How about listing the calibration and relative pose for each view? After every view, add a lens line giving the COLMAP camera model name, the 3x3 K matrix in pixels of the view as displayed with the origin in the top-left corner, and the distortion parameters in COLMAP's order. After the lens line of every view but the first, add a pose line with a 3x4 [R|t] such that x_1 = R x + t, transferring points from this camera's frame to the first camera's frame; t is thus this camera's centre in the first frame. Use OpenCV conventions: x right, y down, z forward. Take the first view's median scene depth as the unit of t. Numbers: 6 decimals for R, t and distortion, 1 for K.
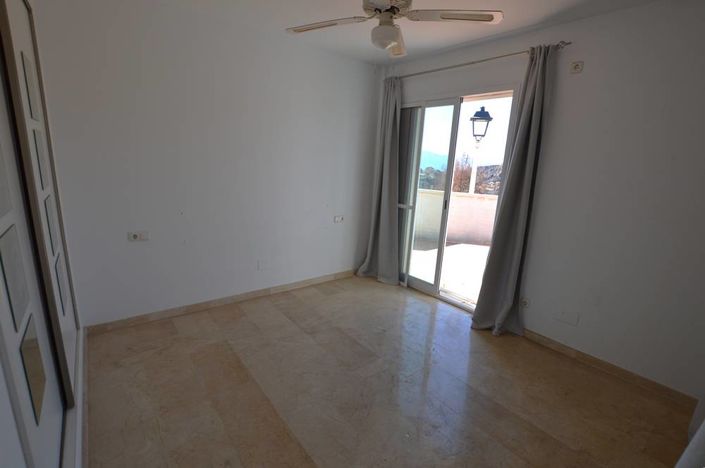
lens RADIAL K [[323.2, 0, 352.5], [0, 323.2, 234.0], [0, 0, 1]] dist [-0.028646, 0.000247]
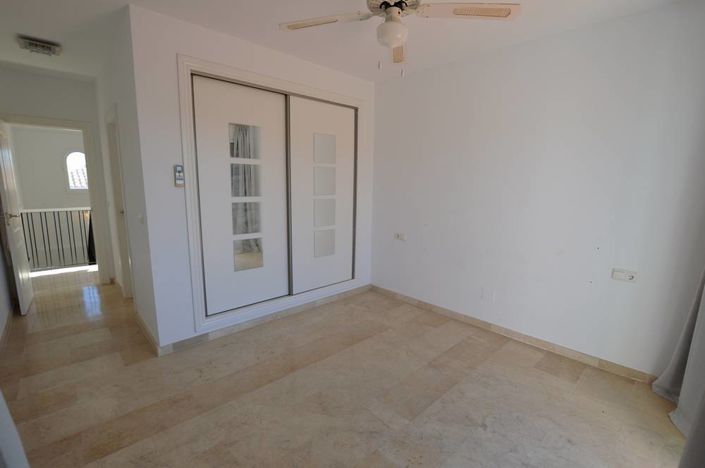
lens RADIAL K [[317.3, 0, 352.5], [0, 317.3, 250.6], [0, 0, 1]] dist [-0.000114, 0.000076]
pose [[0.098036, 0.170383, -0.980489, 0.625390], [-0.230198, 0.962397, 0.144223, -0.077897], [0.968193, 0.211568, 0.133571, 0.548846]]
